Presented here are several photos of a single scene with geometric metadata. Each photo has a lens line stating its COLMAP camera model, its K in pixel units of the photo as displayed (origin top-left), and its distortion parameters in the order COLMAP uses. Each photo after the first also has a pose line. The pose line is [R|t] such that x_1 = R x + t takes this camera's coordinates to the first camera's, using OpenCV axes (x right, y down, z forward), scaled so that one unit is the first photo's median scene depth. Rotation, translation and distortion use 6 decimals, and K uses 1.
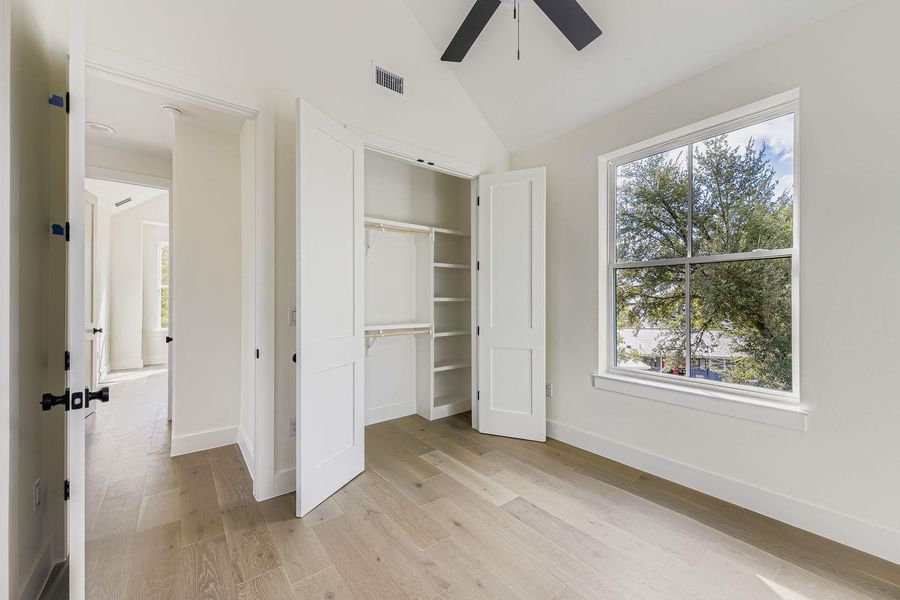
lens RADIAL K [[351.3, 0, 450.0], [0, 351.3, 300.0], [0, 0, 1]] dist [0.000193, -0.000126]
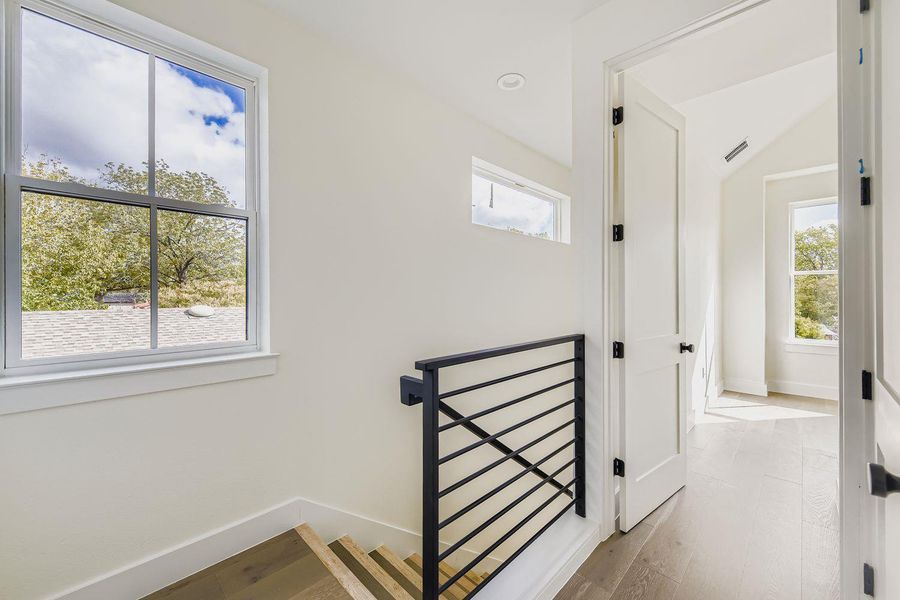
lens RADIAL K [[351.3, 0, 450.0], [0, 351.3, 300.0], [0, 0, 1]] dist [0.000193, -0.000126]
pose [[0.120446, -0.002540, -0.992717, -0.284238], [0.010631, 0.999943, -0.001268, 0.004062], [0.992663, -0.010401, 0.120466, 0.324001]]
